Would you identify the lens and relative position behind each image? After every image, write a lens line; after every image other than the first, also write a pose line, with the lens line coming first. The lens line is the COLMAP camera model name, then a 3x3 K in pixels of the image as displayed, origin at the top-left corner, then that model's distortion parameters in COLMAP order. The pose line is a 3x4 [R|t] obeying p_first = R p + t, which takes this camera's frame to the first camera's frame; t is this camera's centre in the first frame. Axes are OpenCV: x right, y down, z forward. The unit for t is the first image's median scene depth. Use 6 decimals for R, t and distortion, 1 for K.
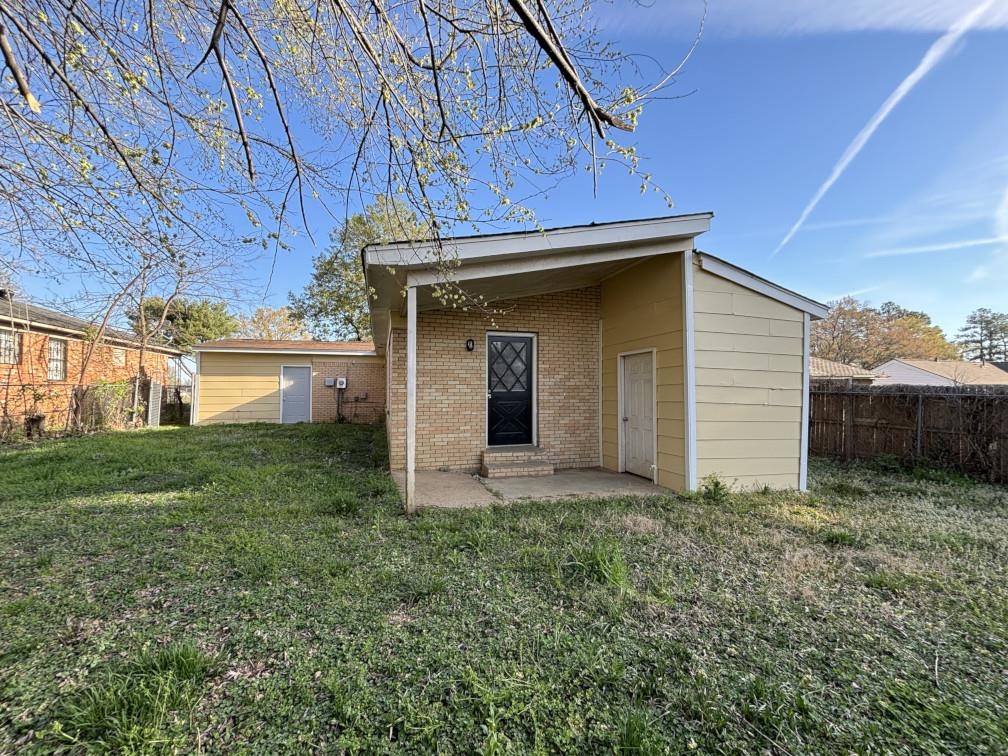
lens RADIAL K [[410.2, 0, 505.5], [0, 410.2, 383.1], [0, 0, 1]] dist [0.000955, 0.000348]
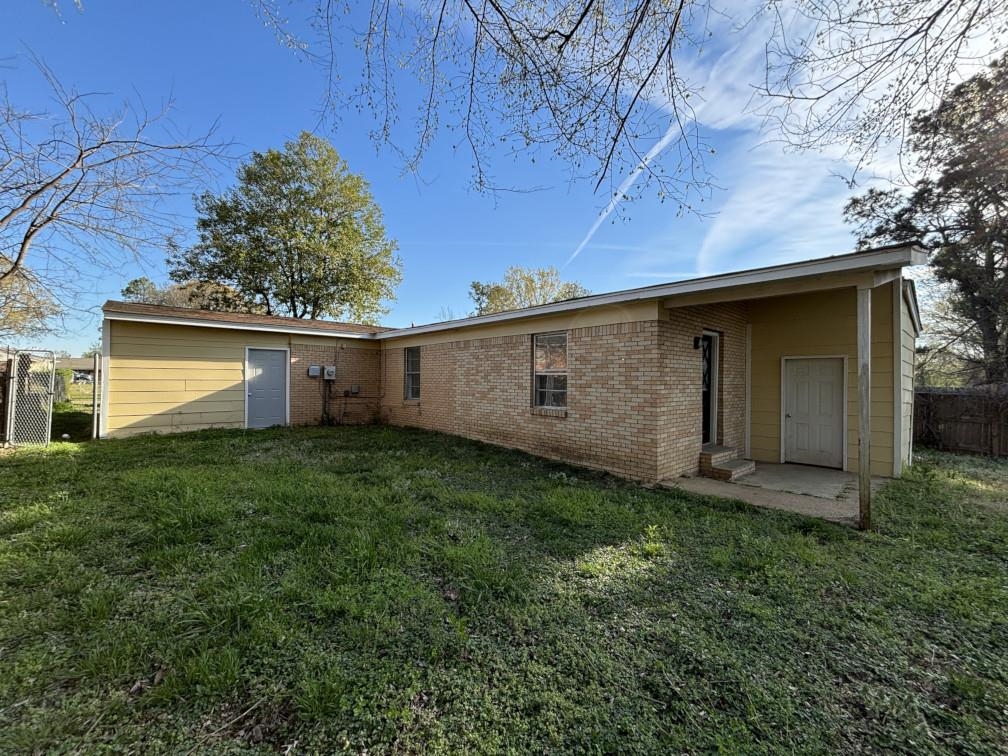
lens RADIAL K [[410.2, 0, 504.7], [0, 410.2, 375.3], [0, 0, 1]] dist [0.000955, 0.000348]
pose [[0.899846, 0.013826, 0.435988, -0.451443], [-0.019476, 0.999774, 0.008492, -0.008825], [-0.435773, -0.016133, 0.899912, 0.163747]]
